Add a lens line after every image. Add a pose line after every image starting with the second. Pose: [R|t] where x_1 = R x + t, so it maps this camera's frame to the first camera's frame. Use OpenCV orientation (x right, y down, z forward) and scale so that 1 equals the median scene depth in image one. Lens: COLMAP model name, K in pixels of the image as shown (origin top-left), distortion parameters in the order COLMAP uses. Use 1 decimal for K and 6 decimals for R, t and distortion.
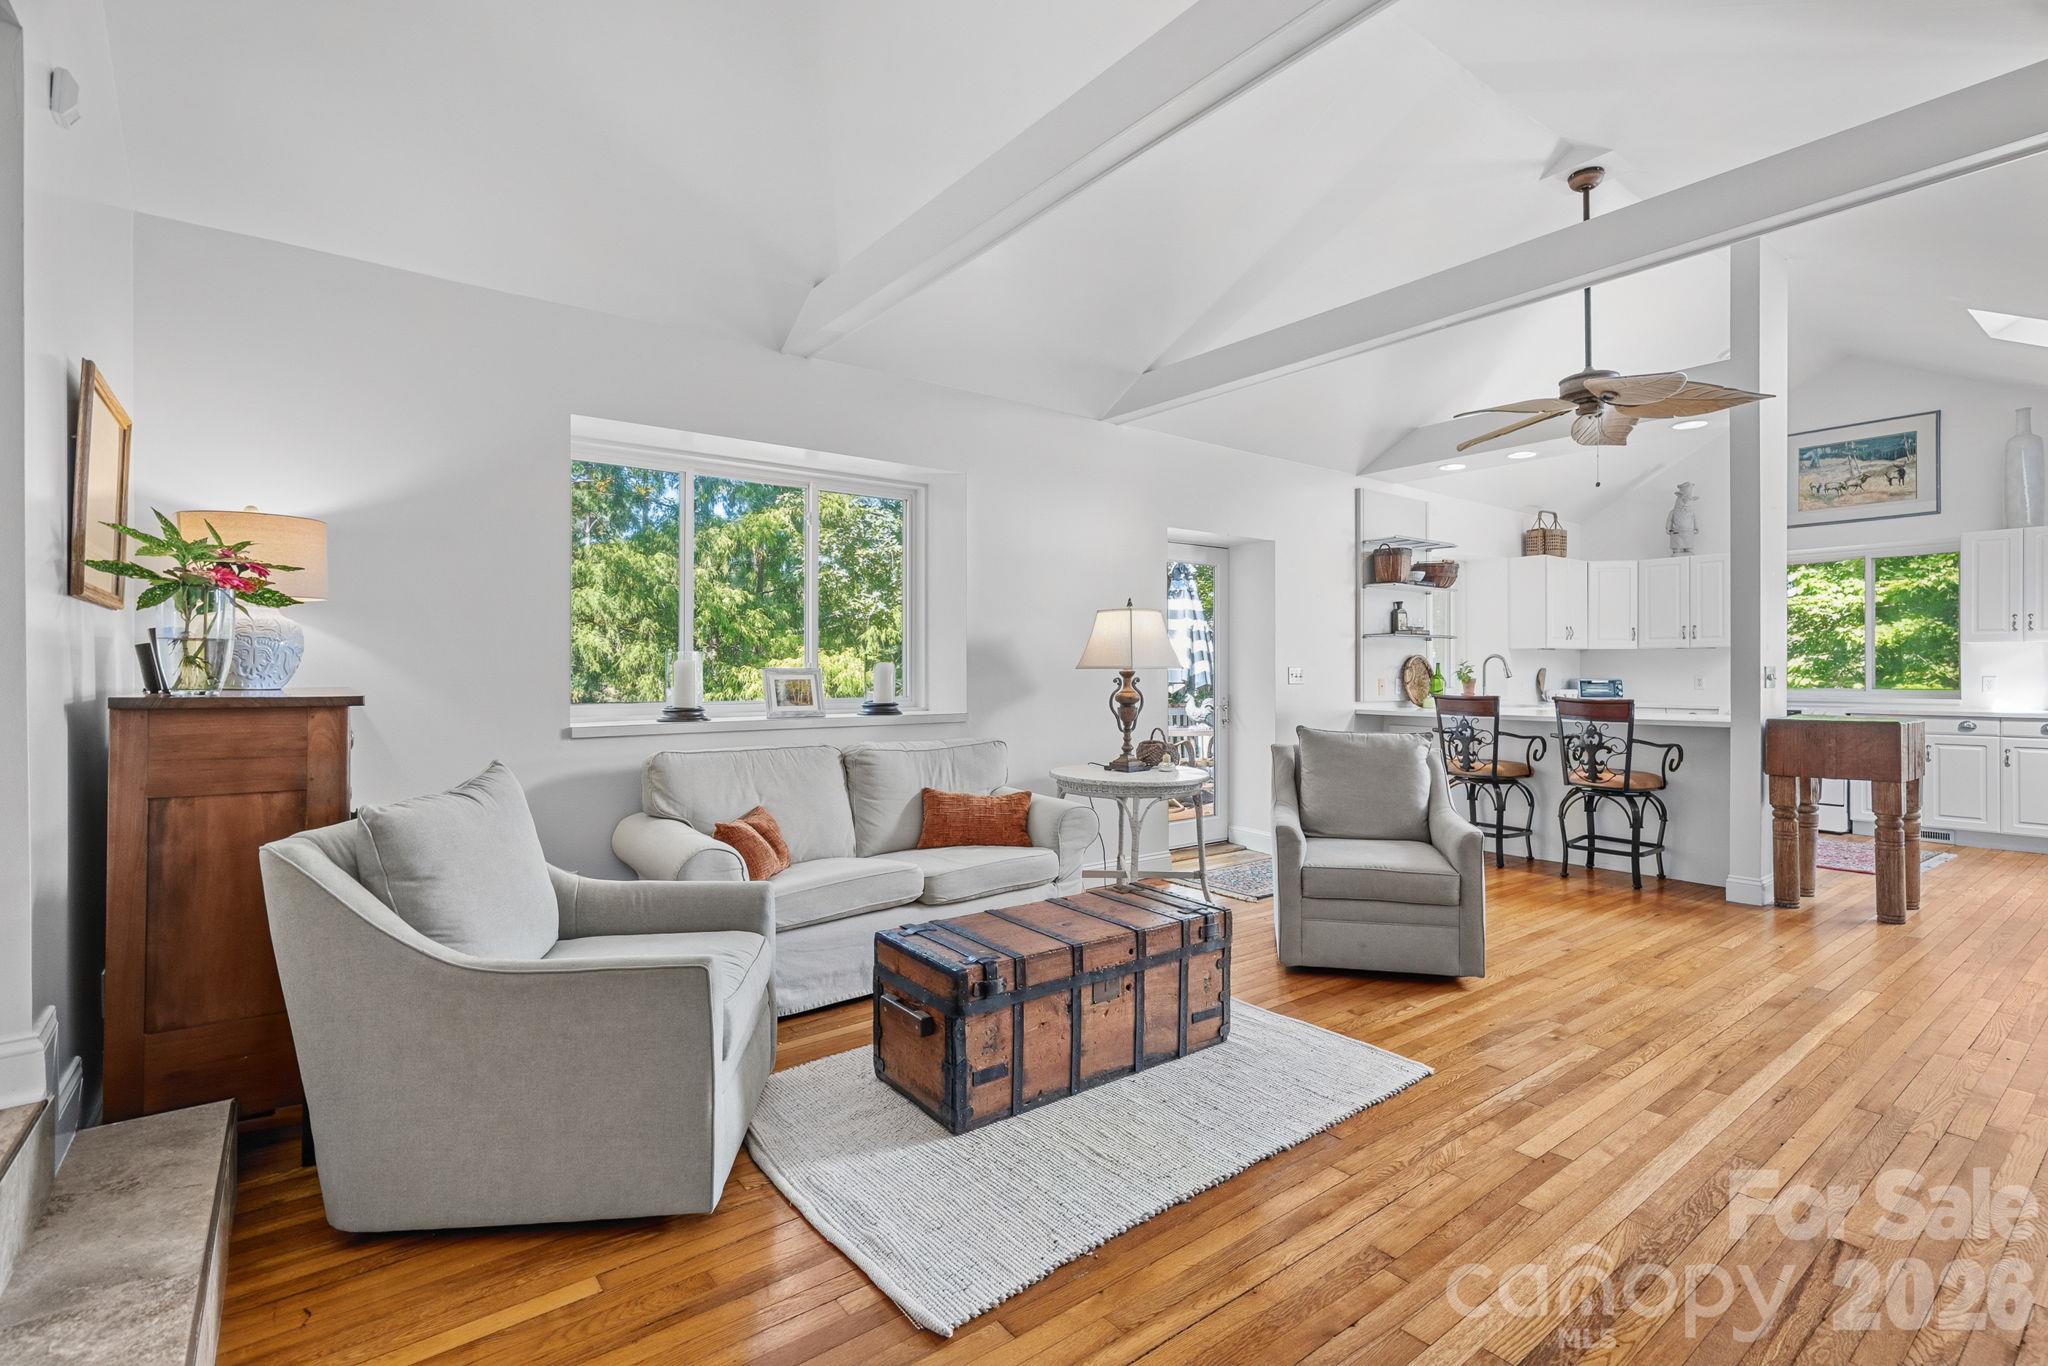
lens RADIAL K [[934.0, 0, 1028.5], [0, 934.0, 671.1], [0, 0, 1]] dist [0.002252, 0.000353]
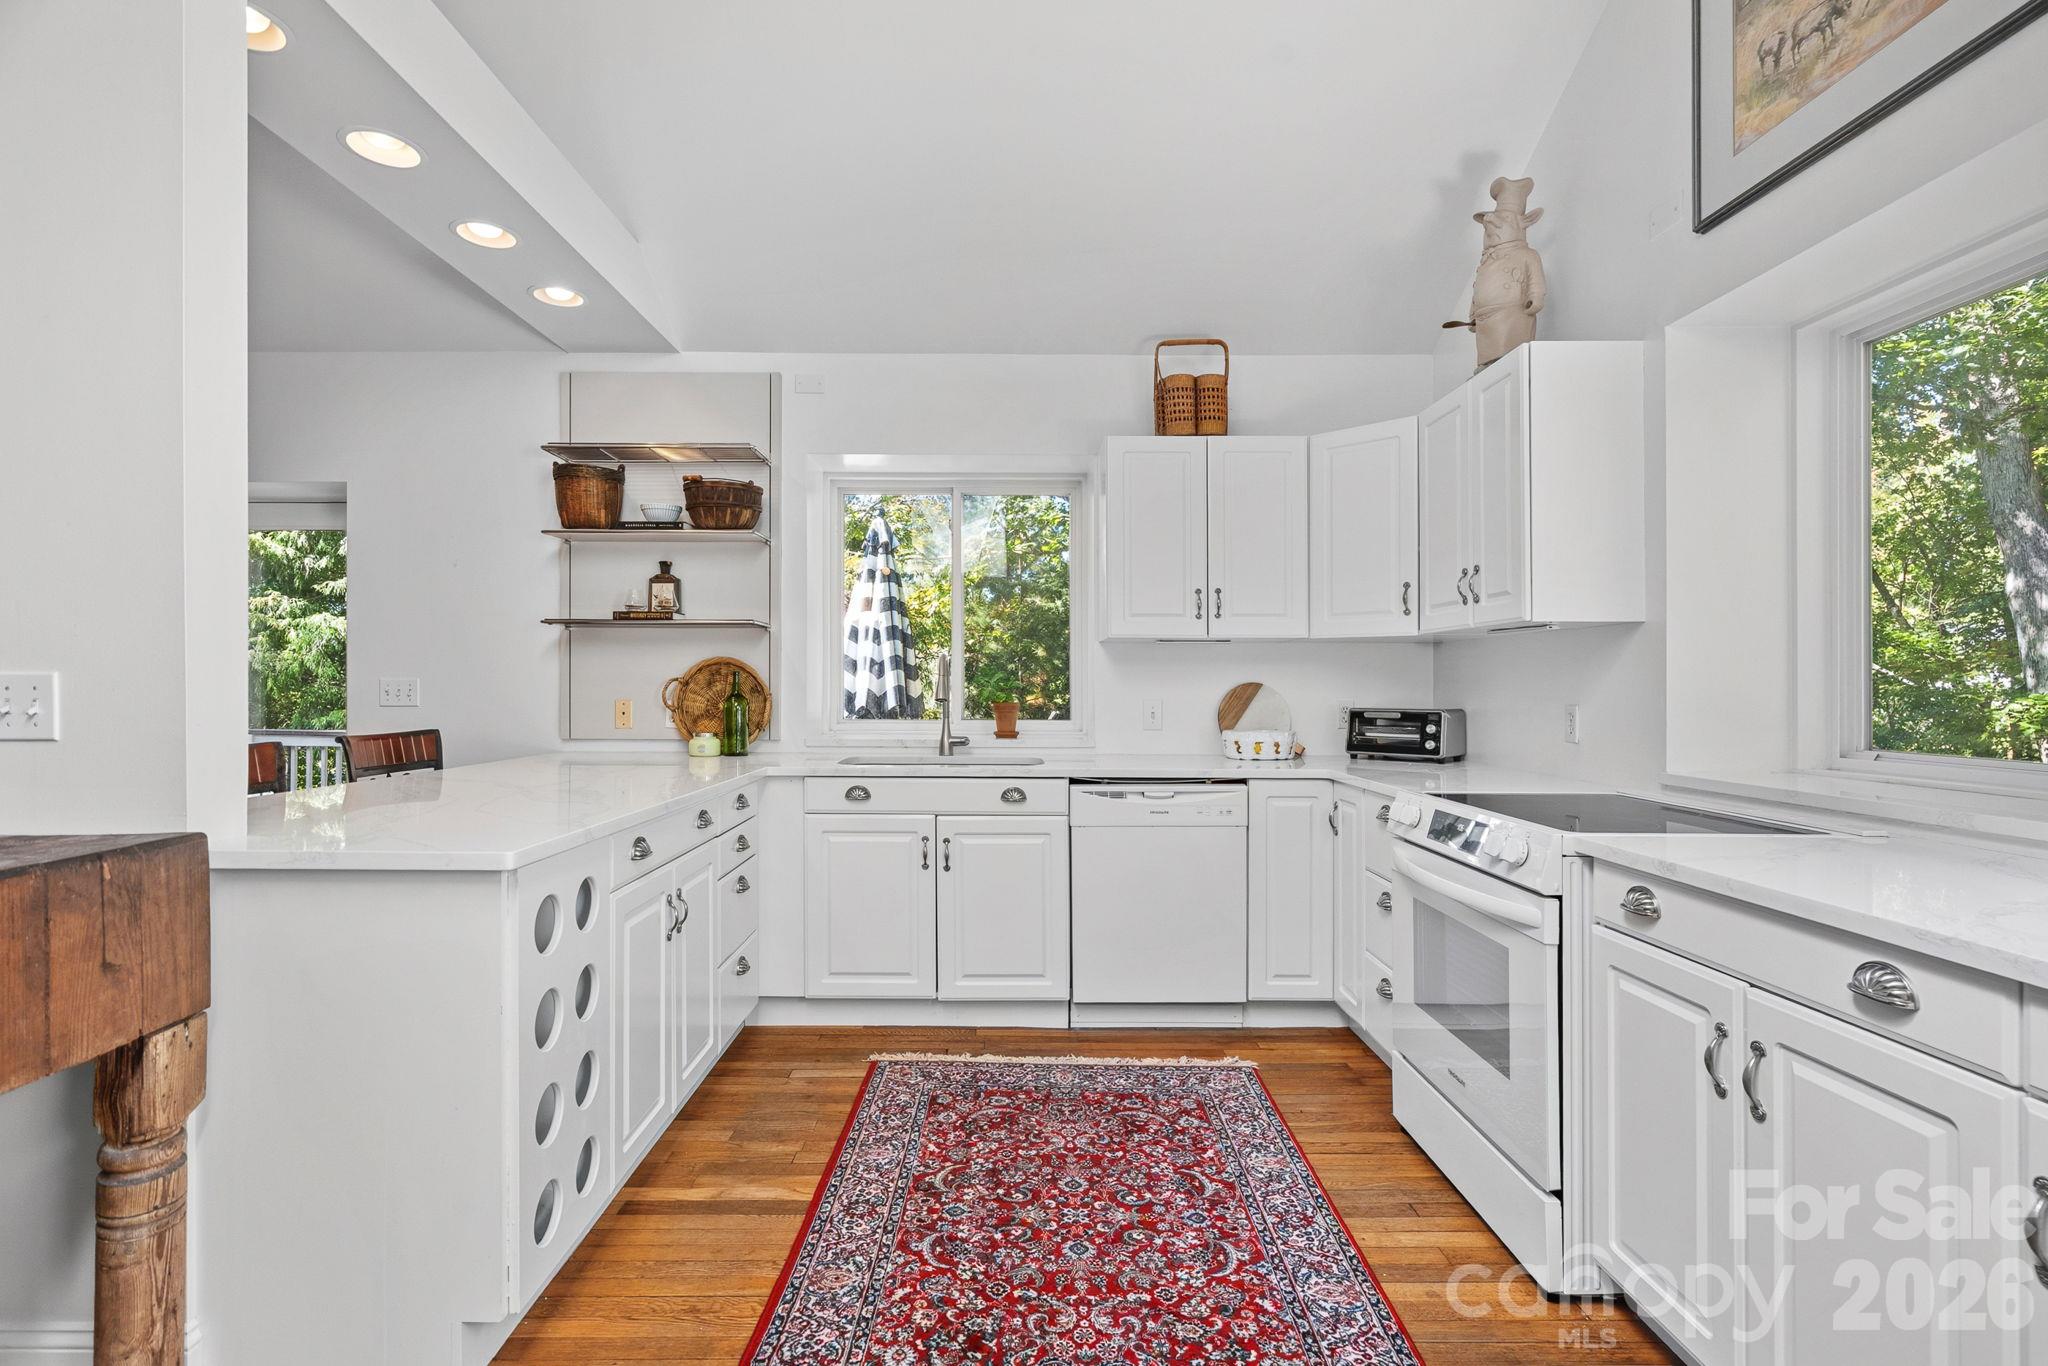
lens RADIAL K [[934.0, 0, 1022.3], [0, 934.0, 683.4], [0, 0, 1]] dist [0.002252, 0.000353]
pose [[0.793652, 0.002363, -0.608368, 0.912628], [-0.002812, 0.999996, 0.000216, -0.002604], [0.608366, 0.001539, 0.793655, 0.692705]]
